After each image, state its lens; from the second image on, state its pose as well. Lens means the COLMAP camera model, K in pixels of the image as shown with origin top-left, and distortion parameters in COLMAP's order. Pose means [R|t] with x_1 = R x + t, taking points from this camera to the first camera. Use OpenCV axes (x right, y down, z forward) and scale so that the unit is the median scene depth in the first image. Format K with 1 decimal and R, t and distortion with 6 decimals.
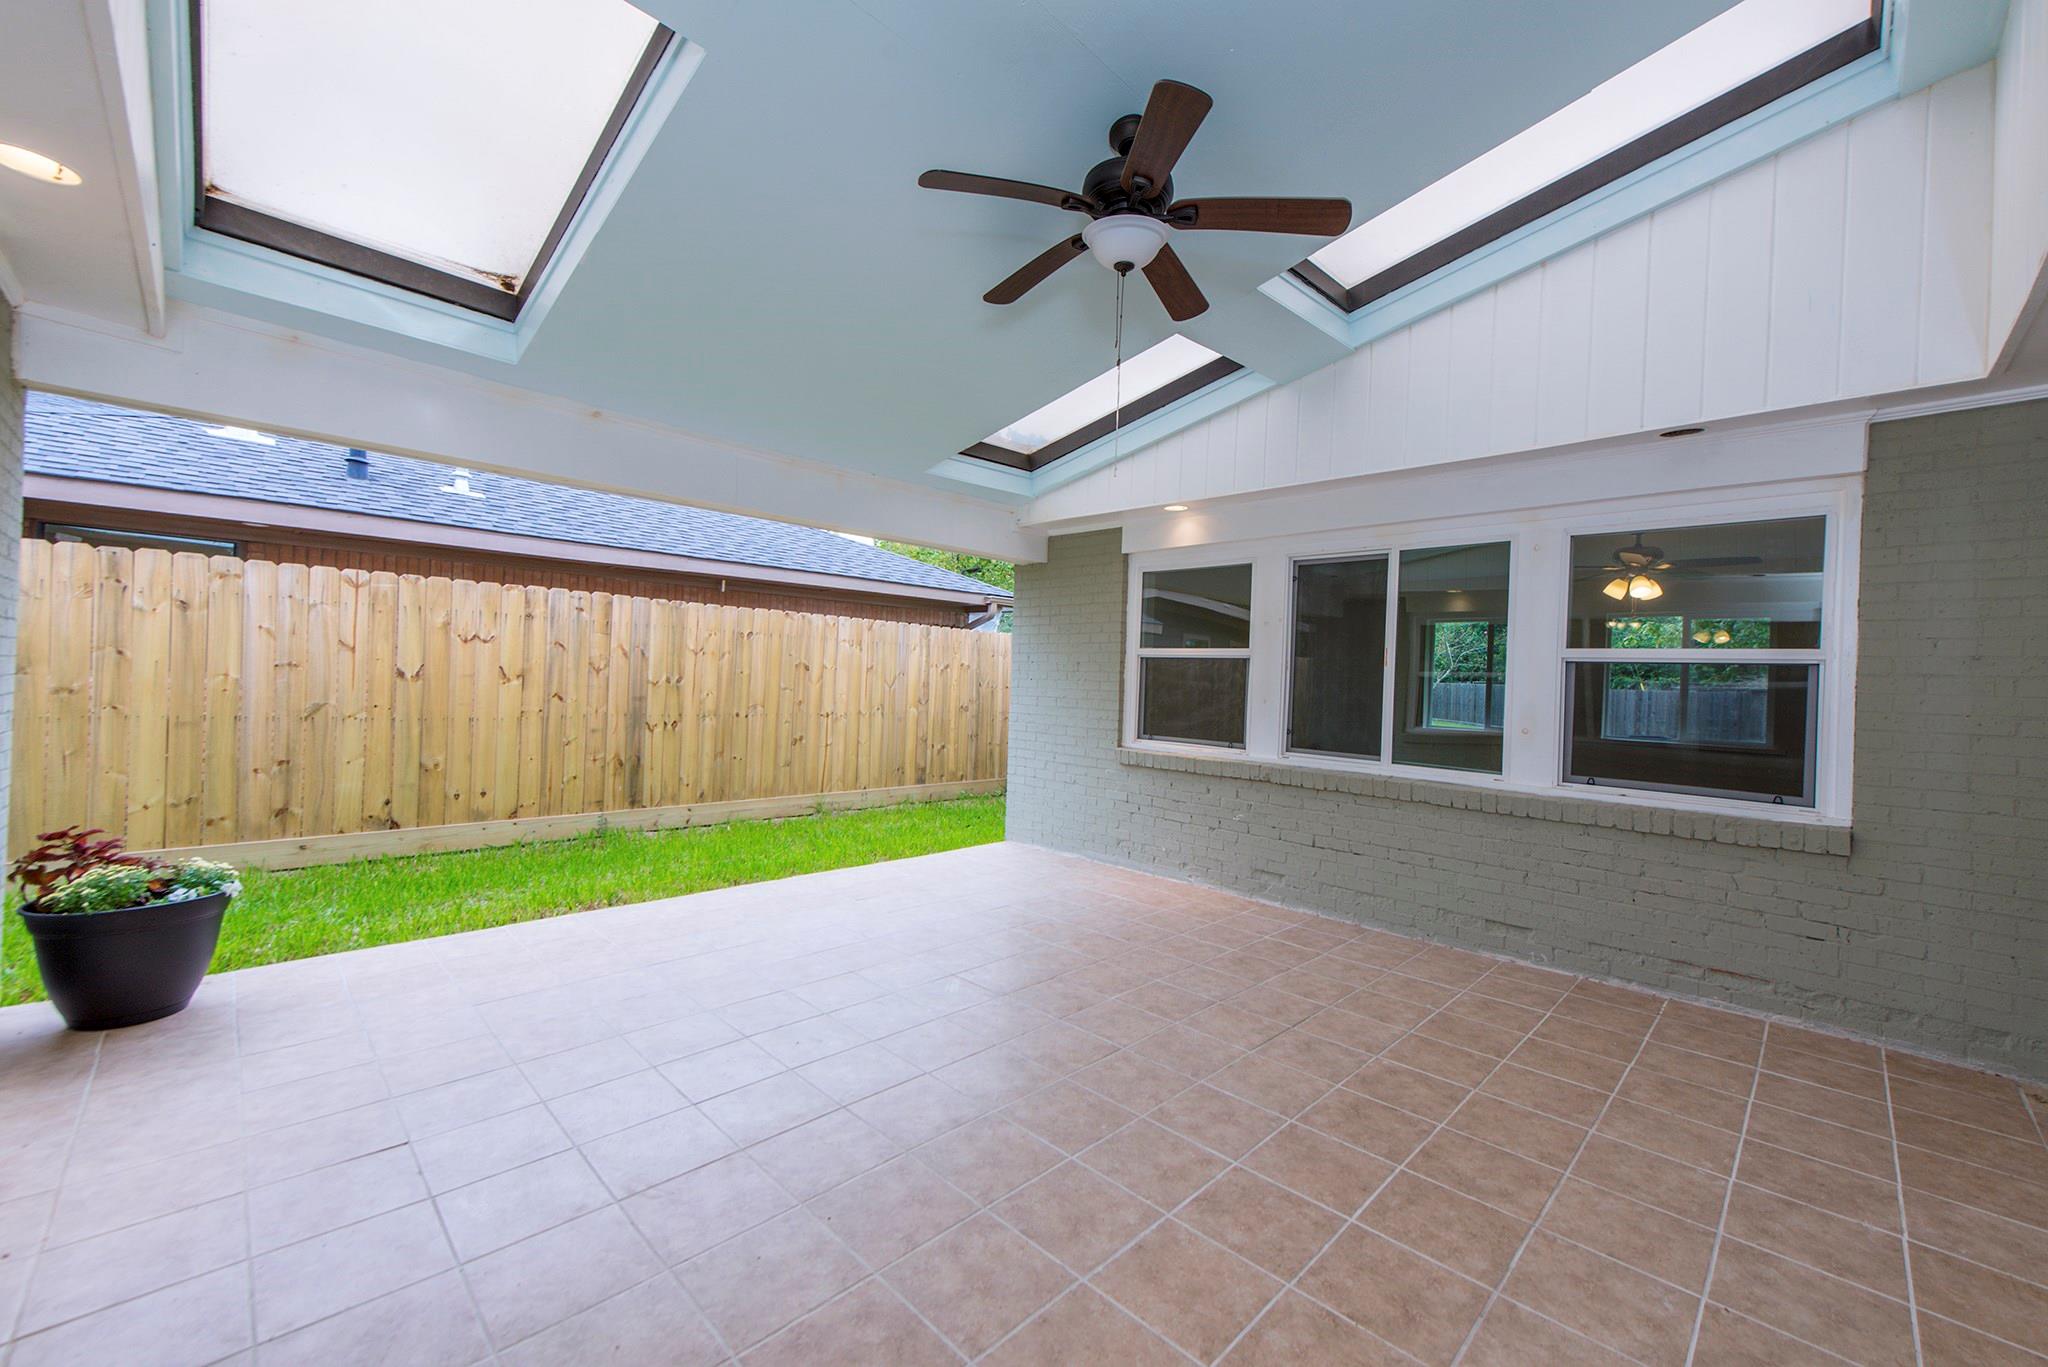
lens RADIAL K [[817.0, 0, 1024.4], [0, 817.0, 682.5], [0, 0, 1]] dist [0.000671, 0.000111]
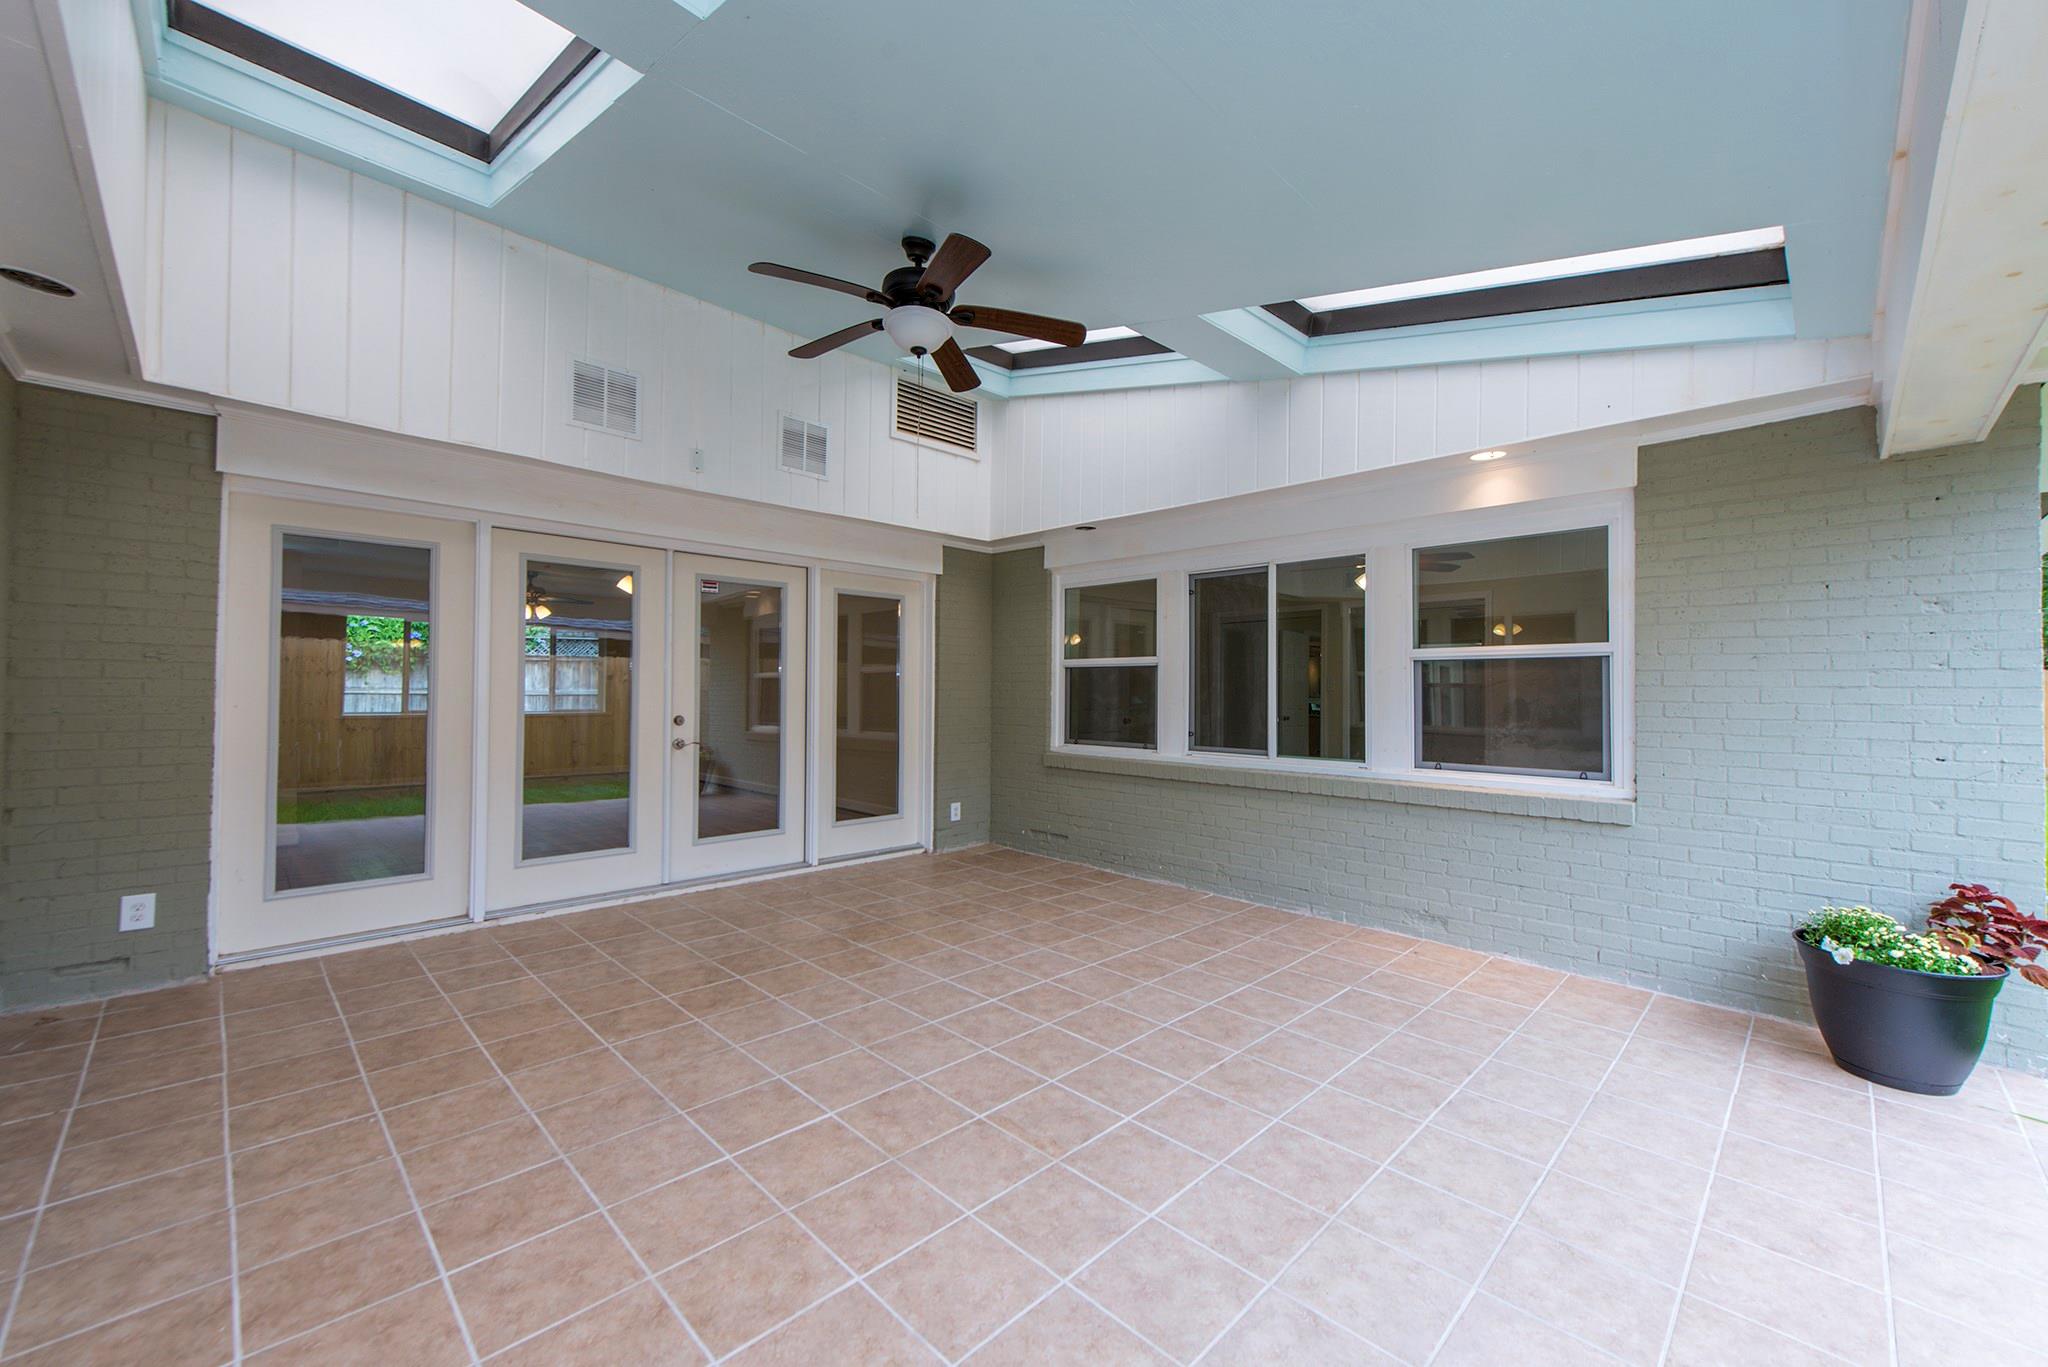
lens RADIAL K [[817.0, 0, 1023.7], [0, 817.0, 682.6], [0, 0, 1]] dist [0.000671, 0.000111]
pose [[-0.998973, -0.045306, -0.000406, -0.055099], [-0.045303, 0.998950, -0.006808, -0.001046], [0.000714, -0.006783, -0.999977, 2.005851]]
